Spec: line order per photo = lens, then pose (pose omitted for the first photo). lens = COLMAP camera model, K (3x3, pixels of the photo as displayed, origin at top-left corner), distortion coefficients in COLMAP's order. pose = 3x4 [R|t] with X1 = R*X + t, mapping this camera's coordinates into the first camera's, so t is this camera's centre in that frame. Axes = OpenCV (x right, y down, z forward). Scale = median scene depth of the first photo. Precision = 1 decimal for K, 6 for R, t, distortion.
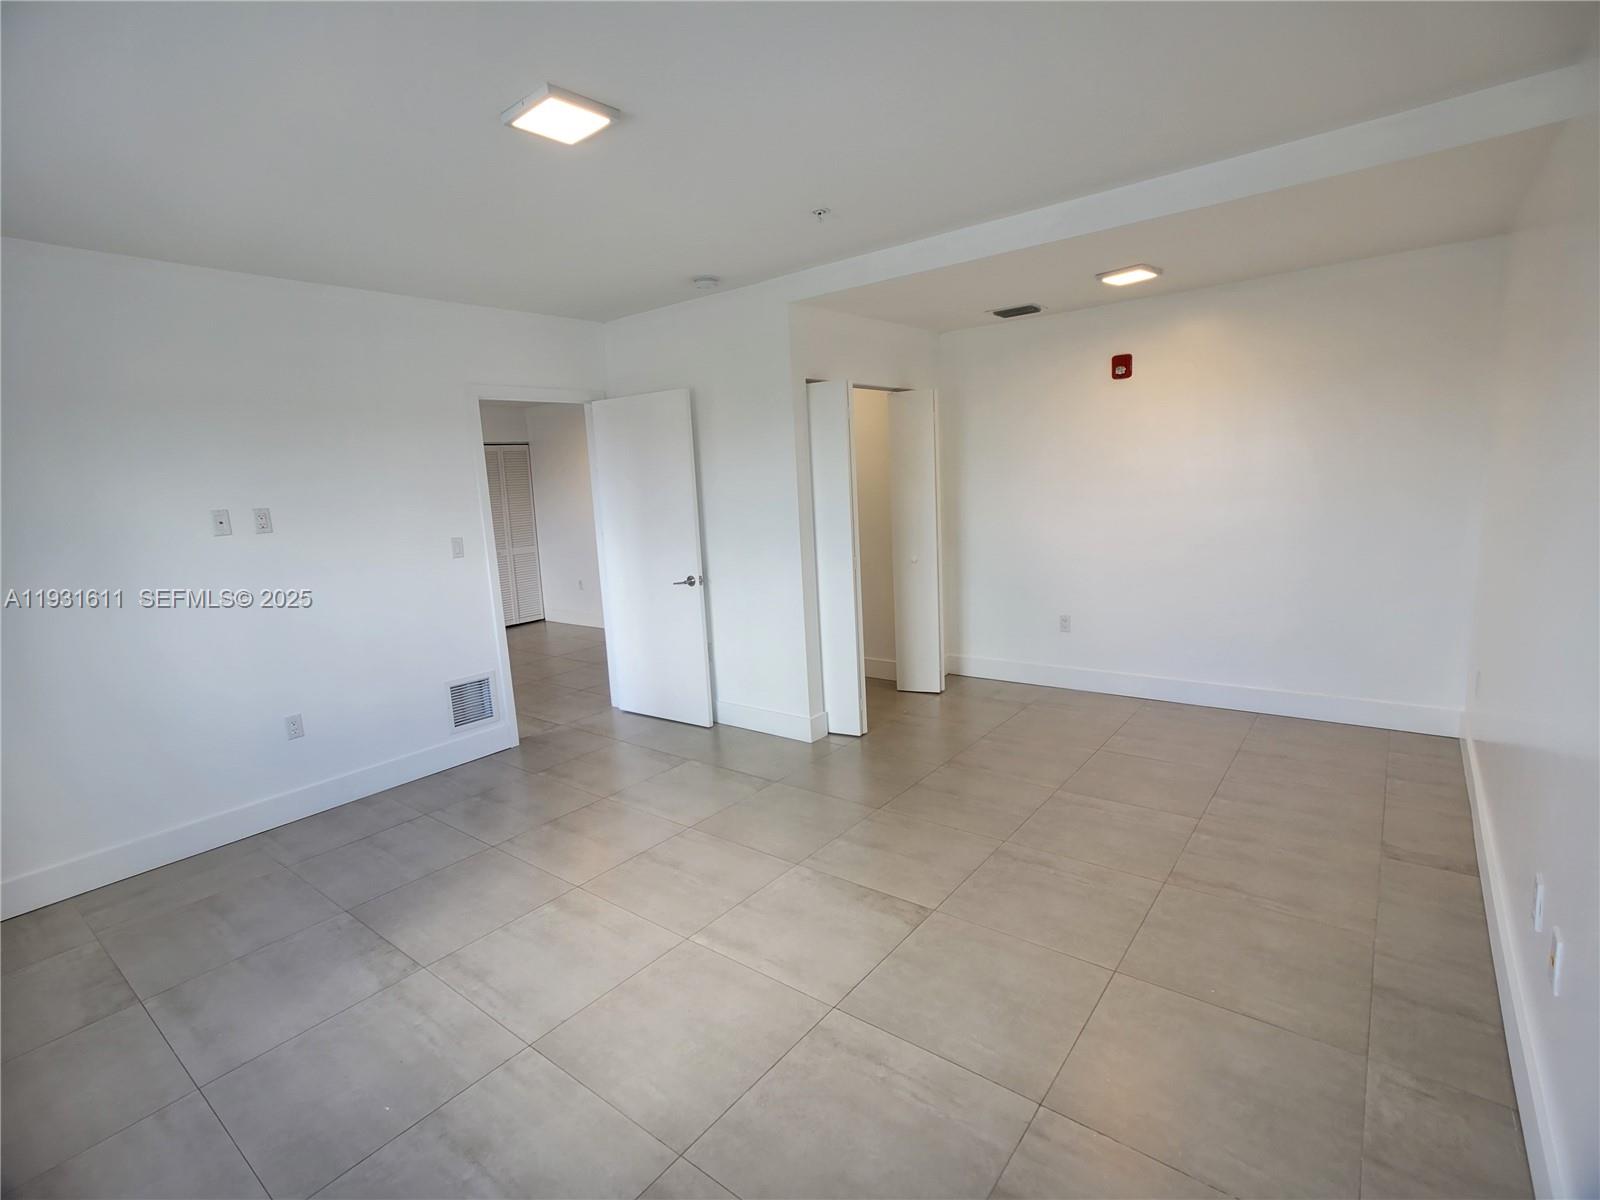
lens RADIAL K [[772.9, 0, 784.7], [0, 772.9, 593.1], [0, 0, 1]] dist [-0.024851, 0.019965]
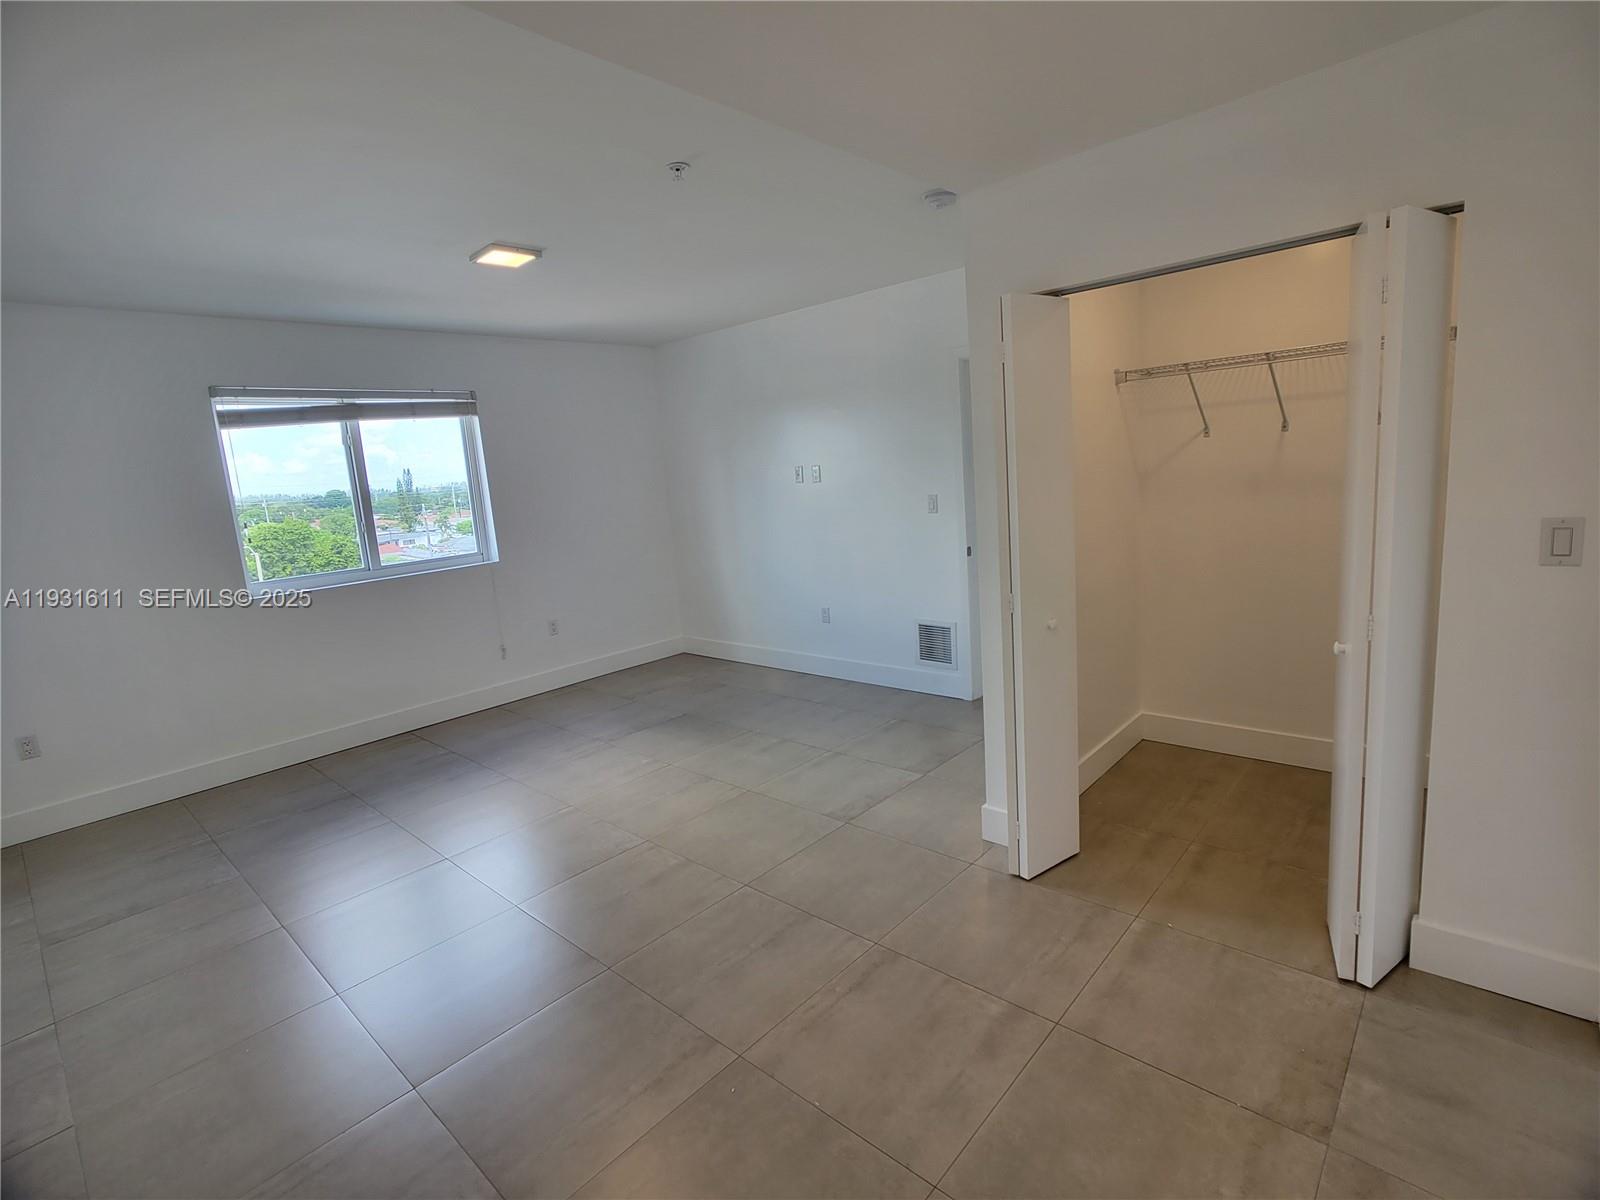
lens RADIAL K [[772.9, 0, 784.7], [0, 772.9, 593.1], [0, 0, 1]] dist [-0.024851, 0.019965]
pose [[-0.064080, 0.228245, -0.971493, 0.796148], [-0.066313, 0.970368, 0.232354, -0.205652], [0.995739, 0.079311, -0.047046, 0.985054]]
